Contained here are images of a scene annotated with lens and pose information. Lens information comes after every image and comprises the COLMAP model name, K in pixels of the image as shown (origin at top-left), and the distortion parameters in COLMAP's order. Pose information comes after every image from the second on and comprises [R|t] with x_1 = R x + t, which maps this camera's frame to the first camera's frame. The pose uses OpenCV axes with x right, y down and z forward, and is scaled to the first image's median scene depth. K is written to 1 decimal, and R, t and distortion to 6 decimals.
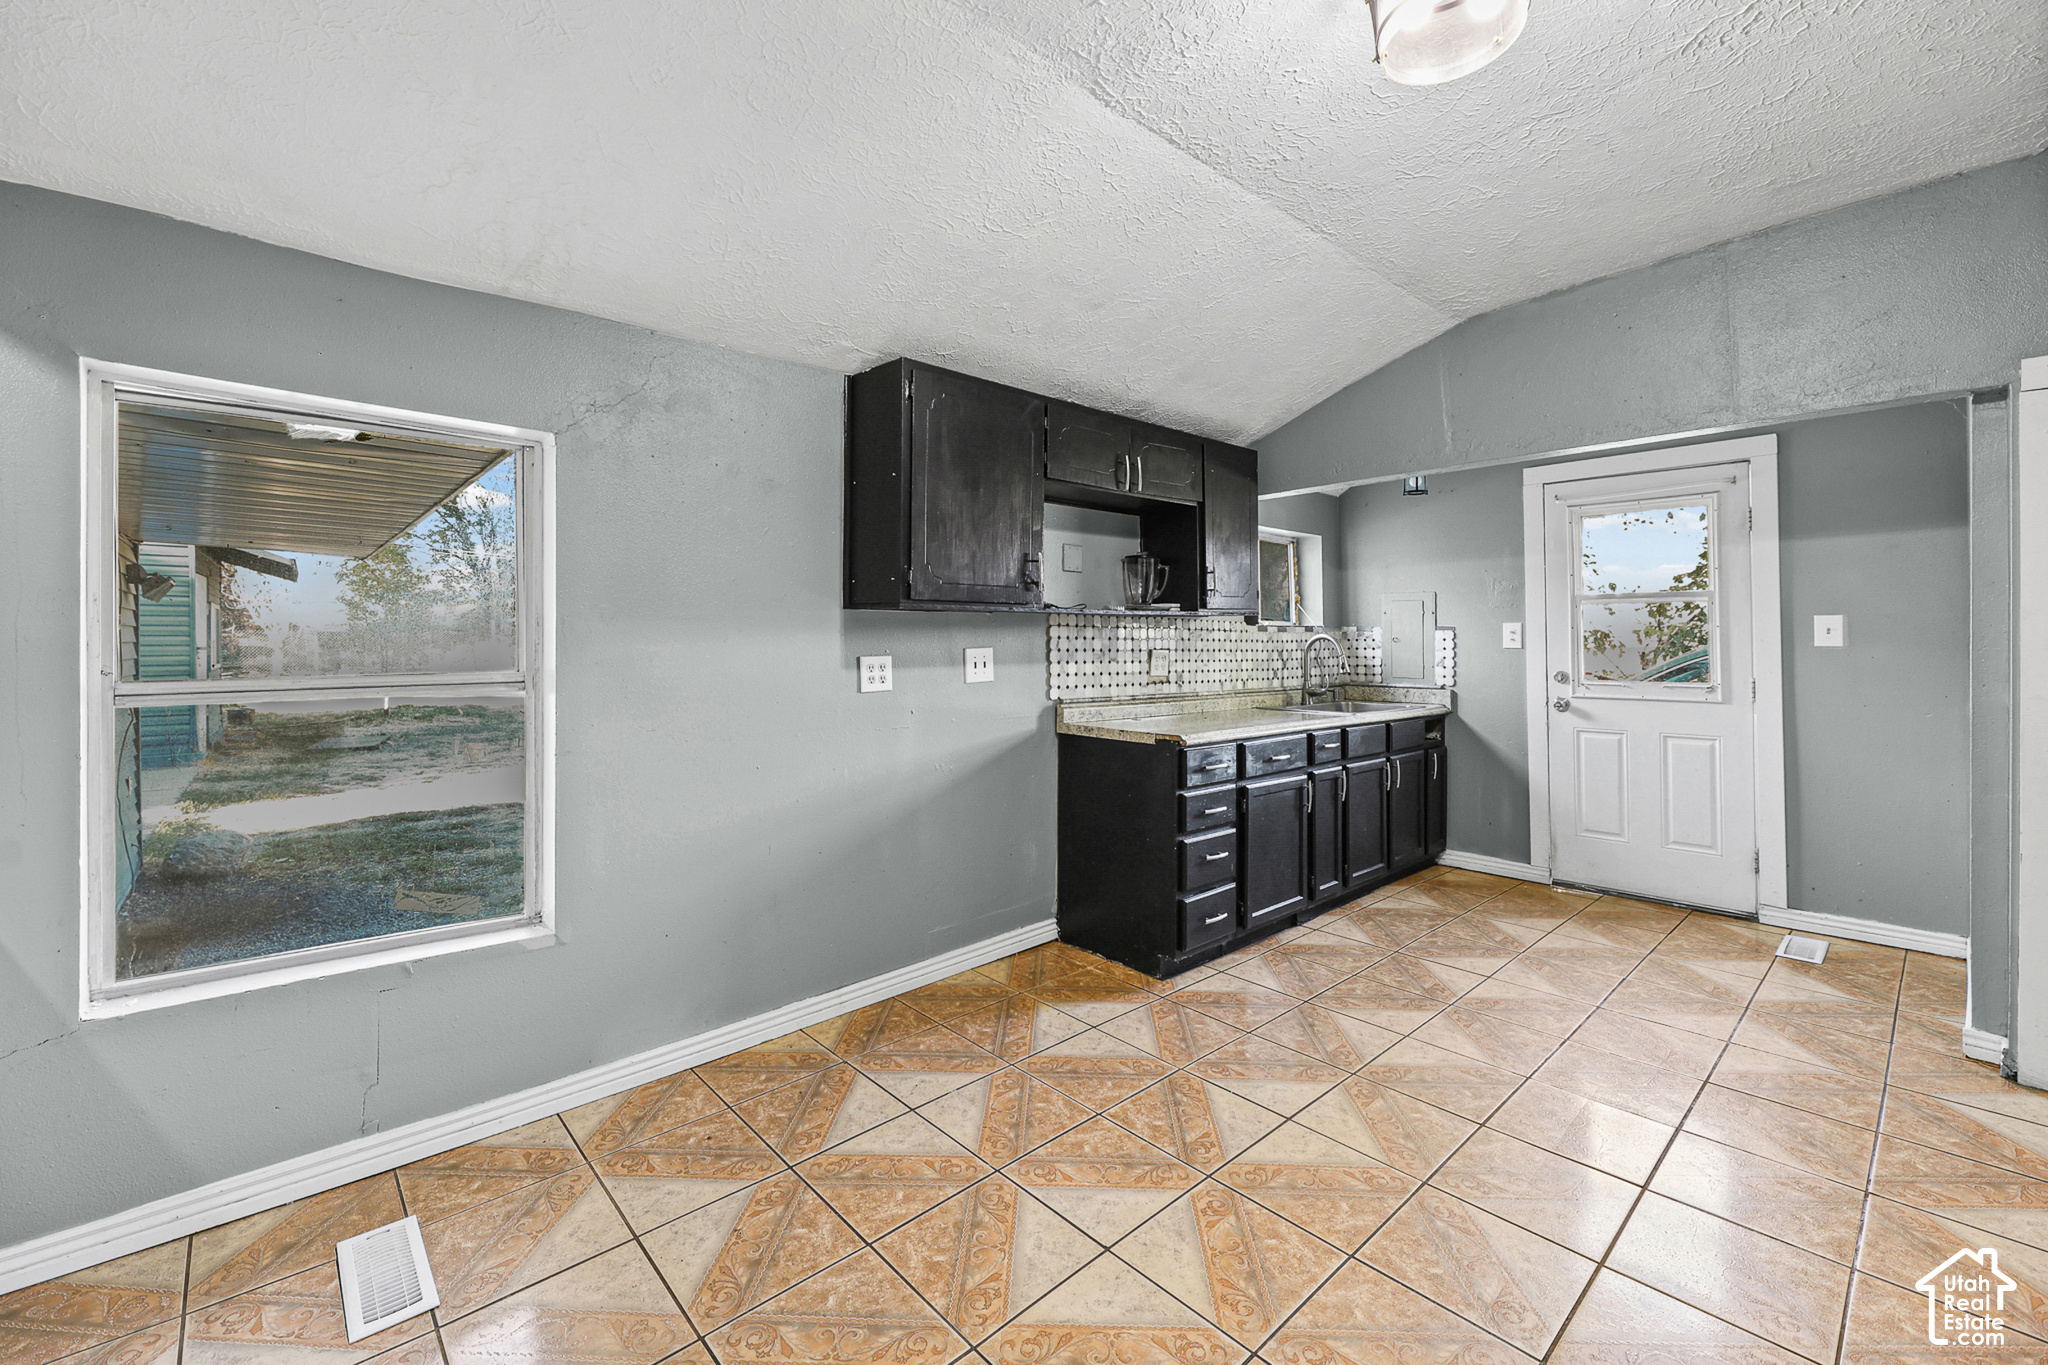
lens RADIAL K [[847.0, 0, 1047.0], [0, 847.0, 643.3], [0, 0, 1]] dist [-0.008996, -0.000138]
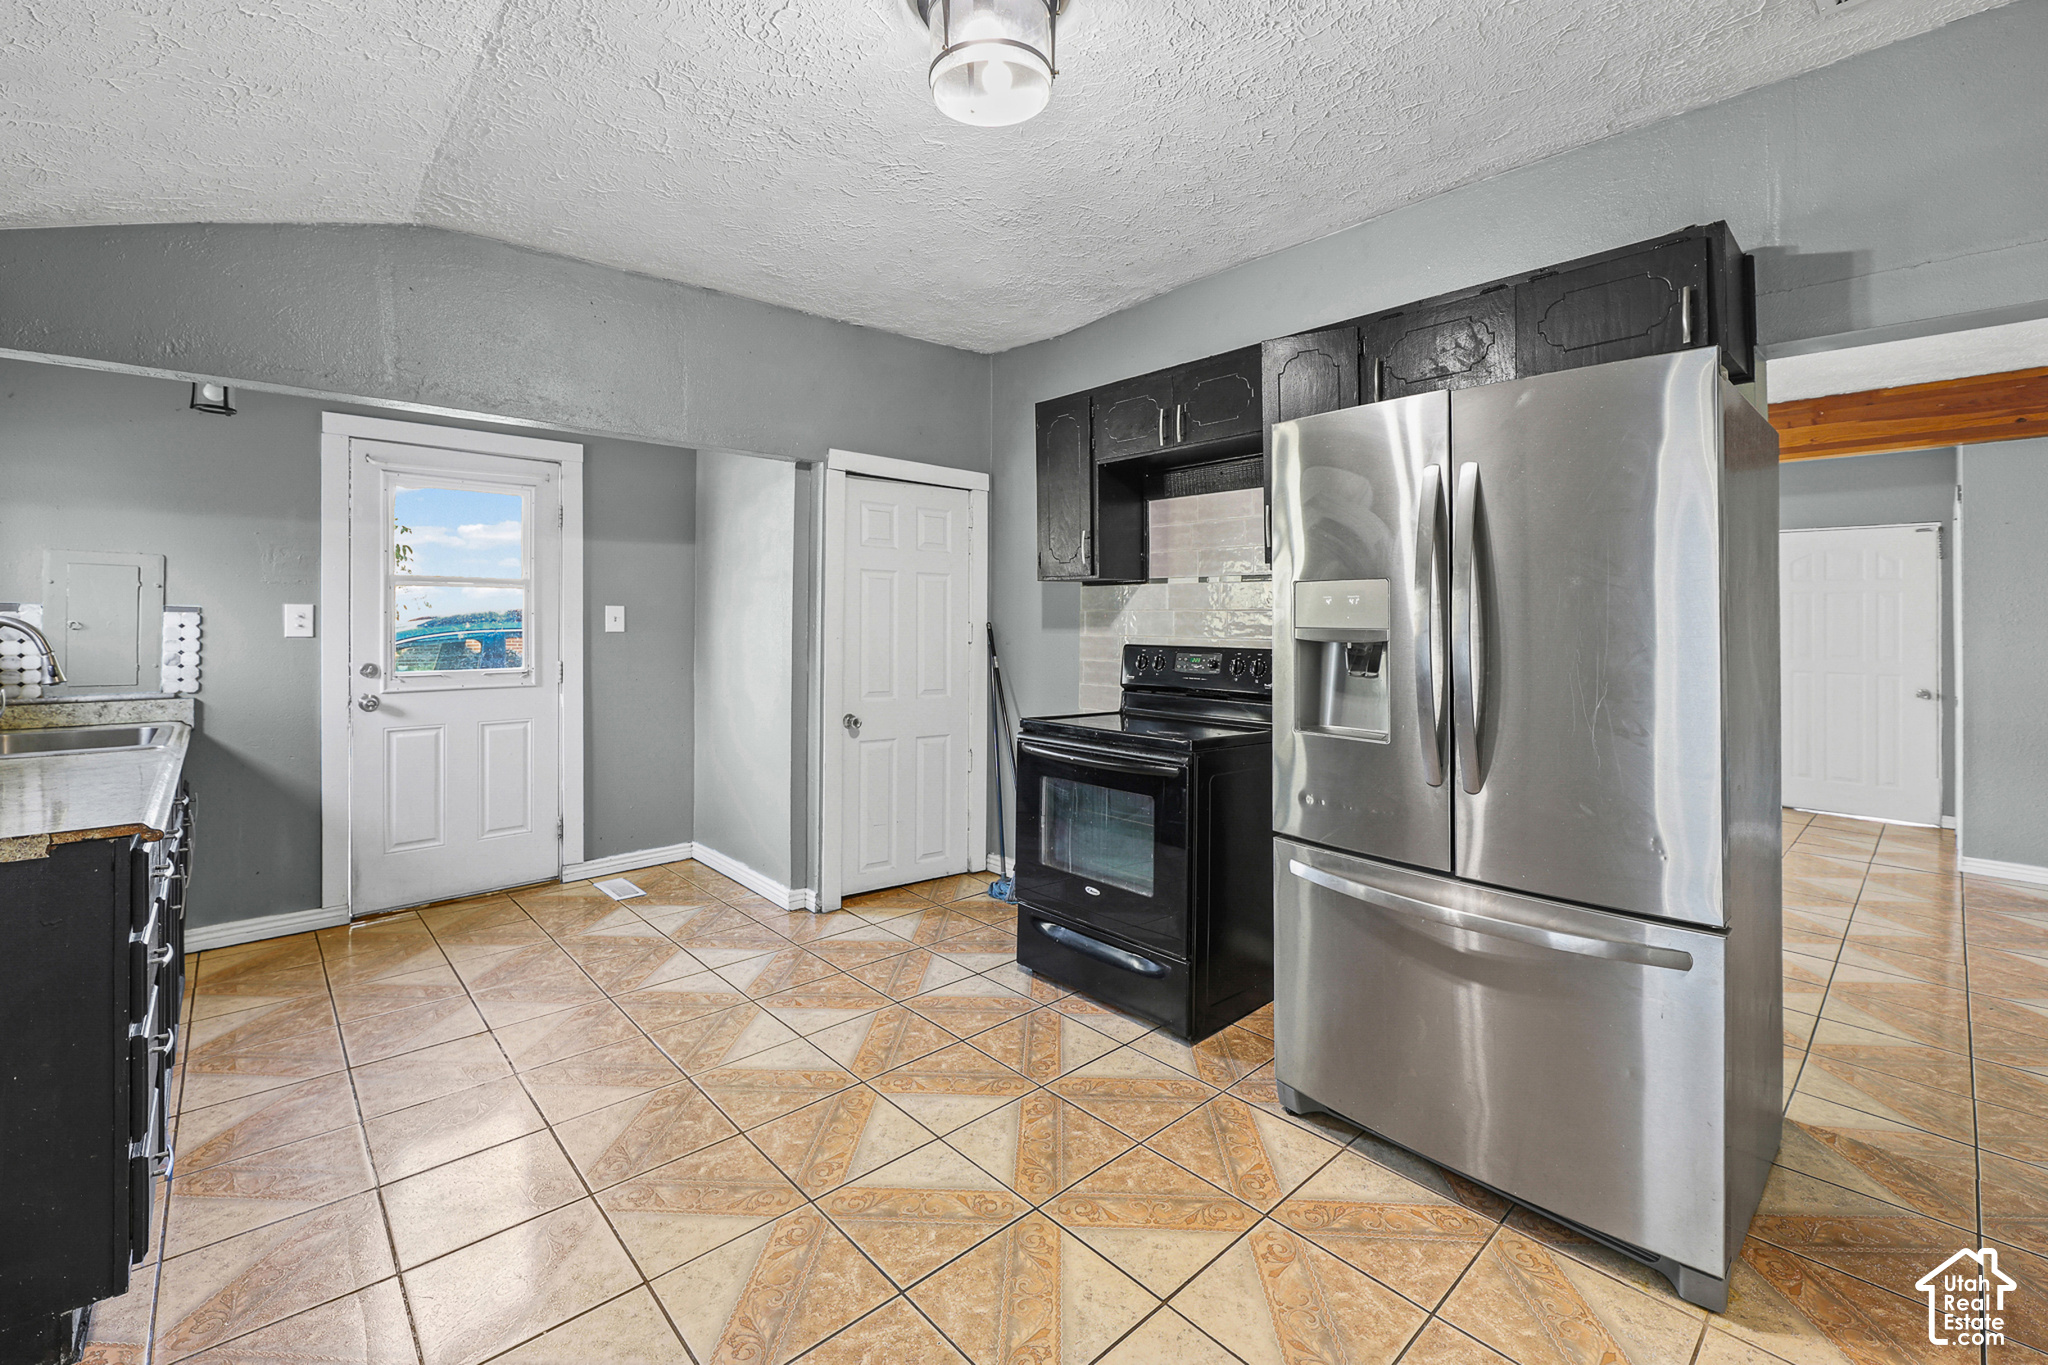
lens RADIAL K [[847.0, 0, 1018.5], [0, 847.0, 616.1], [0, 0, 1]] dist [-0.008996, -0.000138]
pose [[0.006900, 0.012117, 0.999903, -0.225393], [0.004208, 0.999917, -0.012146, -0.001178], [-0.999967, 0.004291, 0.006848, 0.341640]]
